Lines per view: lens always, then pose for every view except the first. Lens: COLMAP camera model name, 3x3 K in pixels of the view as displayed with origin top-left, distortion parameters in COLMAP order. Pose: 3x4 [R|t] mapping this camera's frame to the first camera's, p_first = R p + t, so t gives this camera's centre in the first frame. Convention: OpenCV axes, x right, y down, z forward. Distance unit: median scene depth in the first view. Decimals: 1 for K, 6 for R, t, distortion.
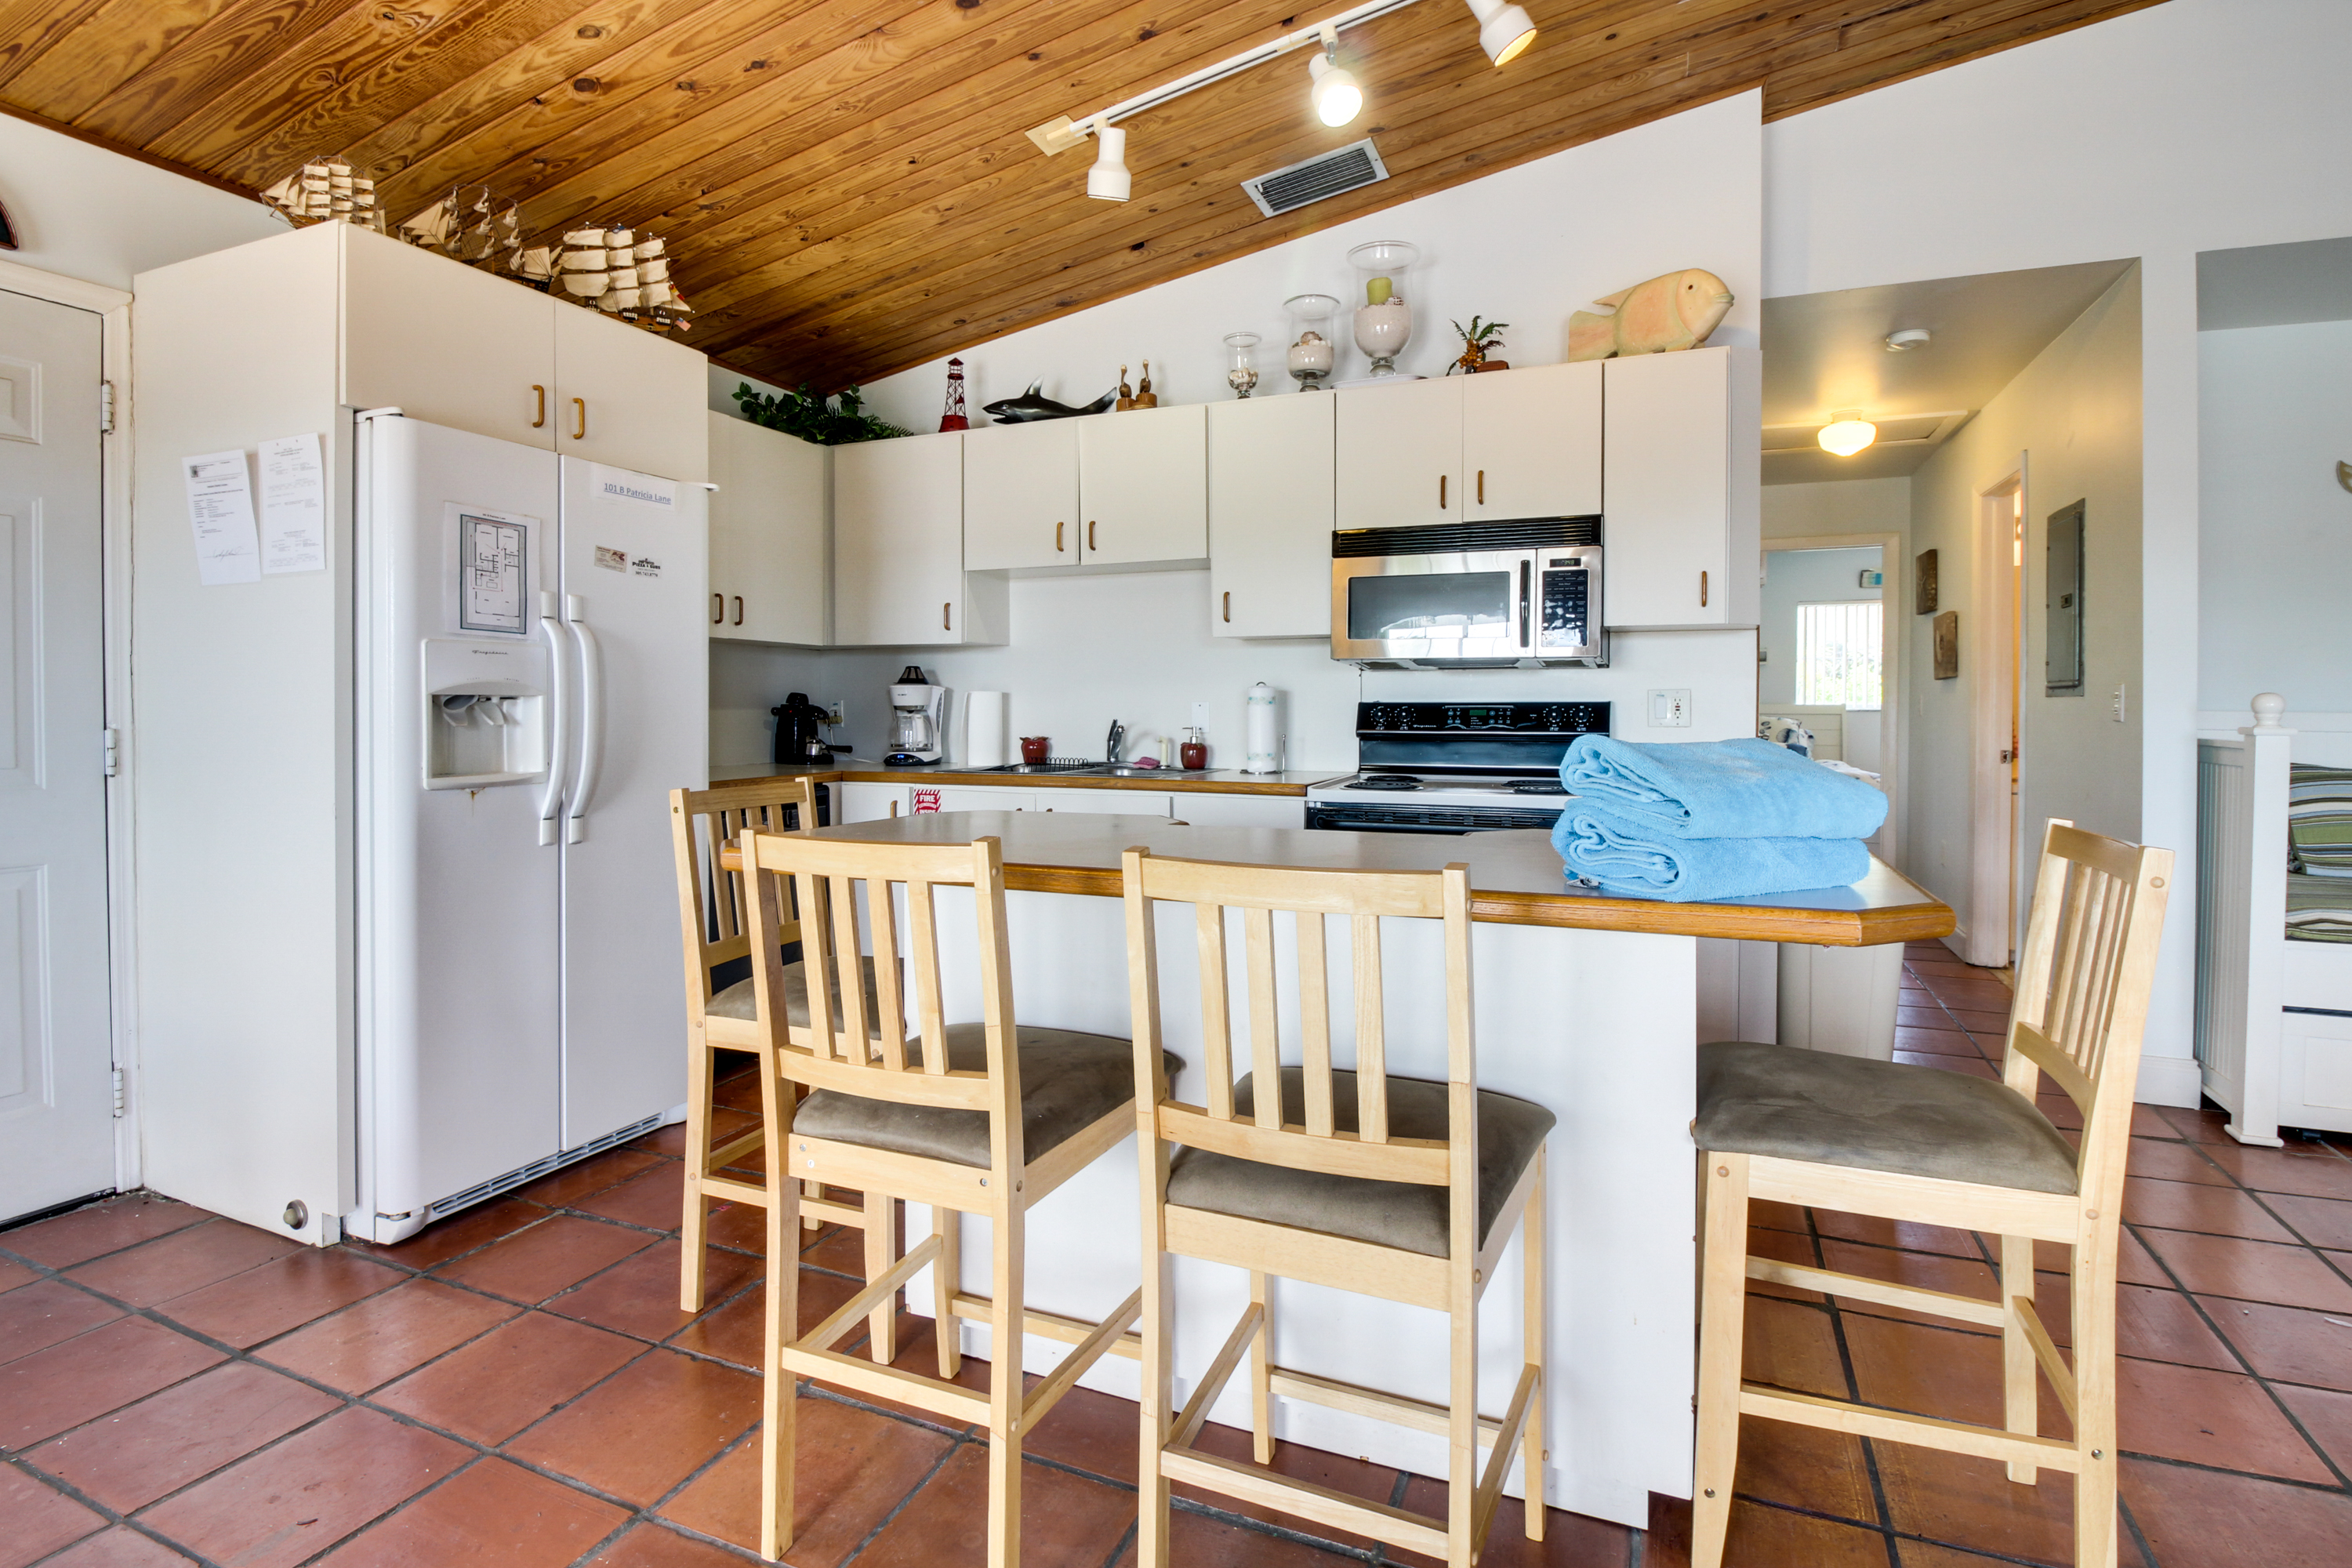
lens RADIAL K [[1148.2, 0, 1177.7], [0, 1148.2, 714.1], [0, 0, 1]] dist [0.000433, -0.016310]
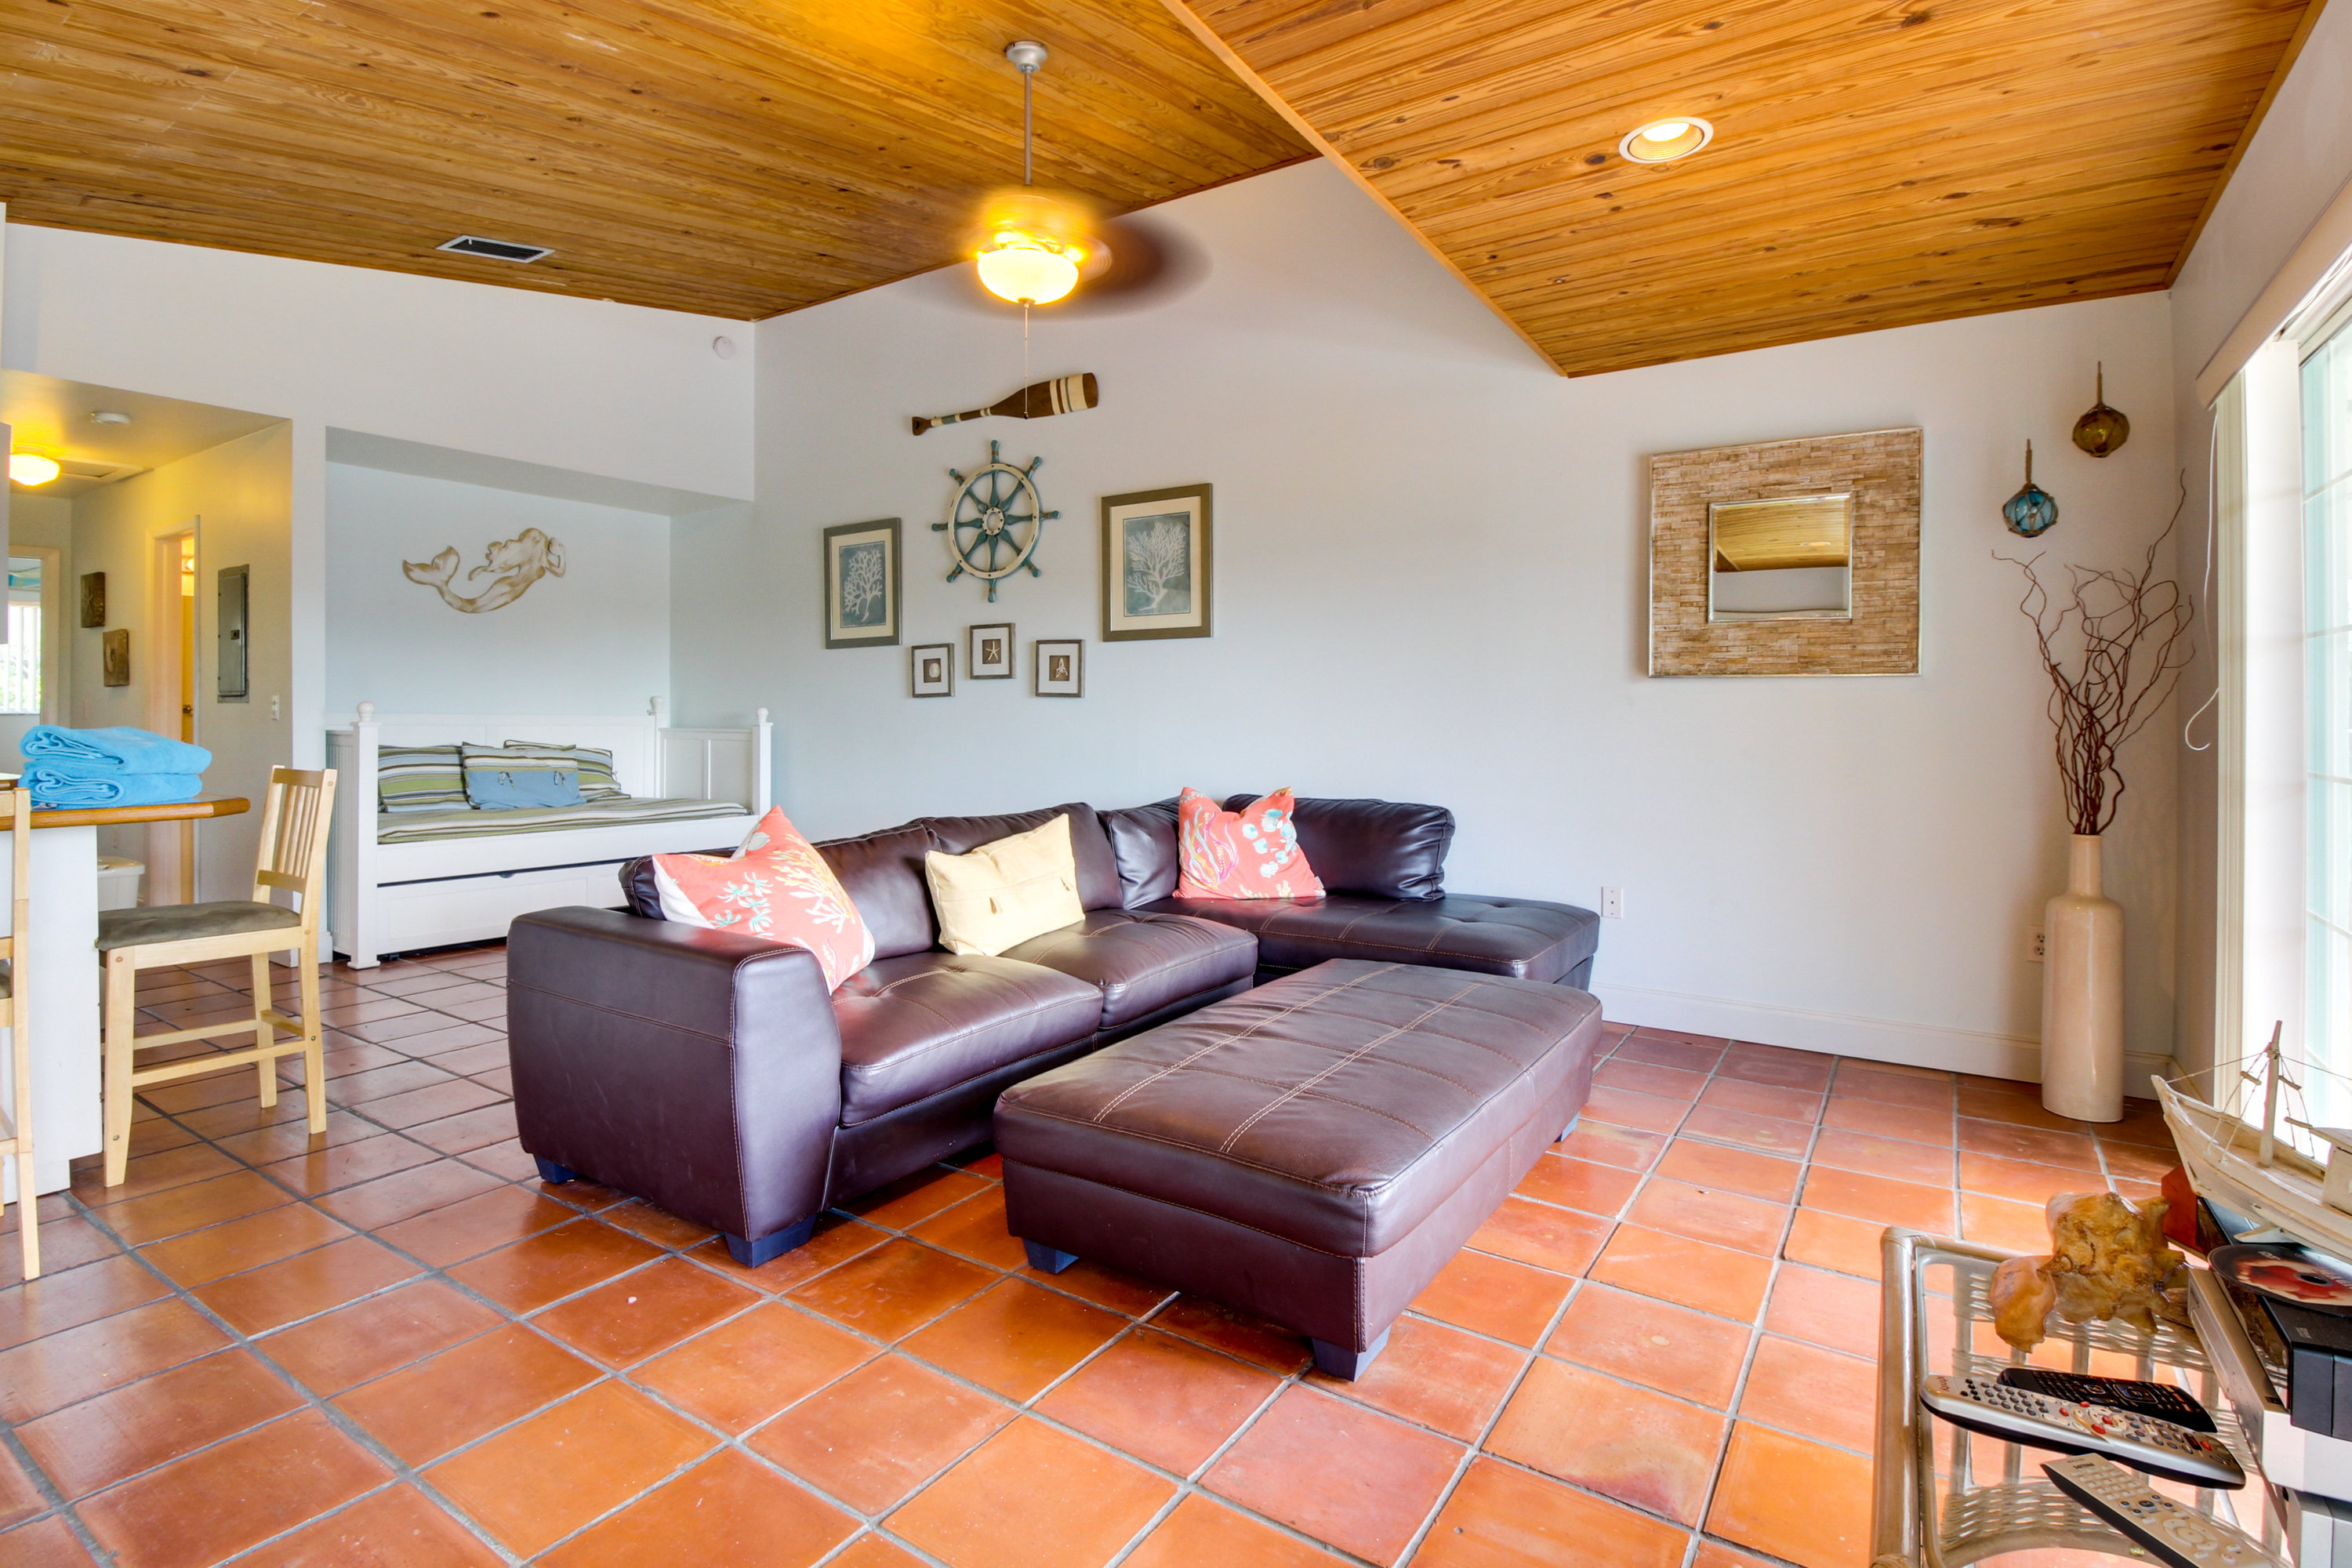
lens RADIAL K [[1148.2, 0, 1177.7], [0, 1148.2, 714.1], [0, 0, 1]] dist [0.000433, -0.016310]
pose [[0.179110, -0.003112, 0.983824, -0.423469], [0.006693, 0.999976, 0.001945, 0.003978], [-0.983806, 0.006236, 0.179127, -0.422219]]
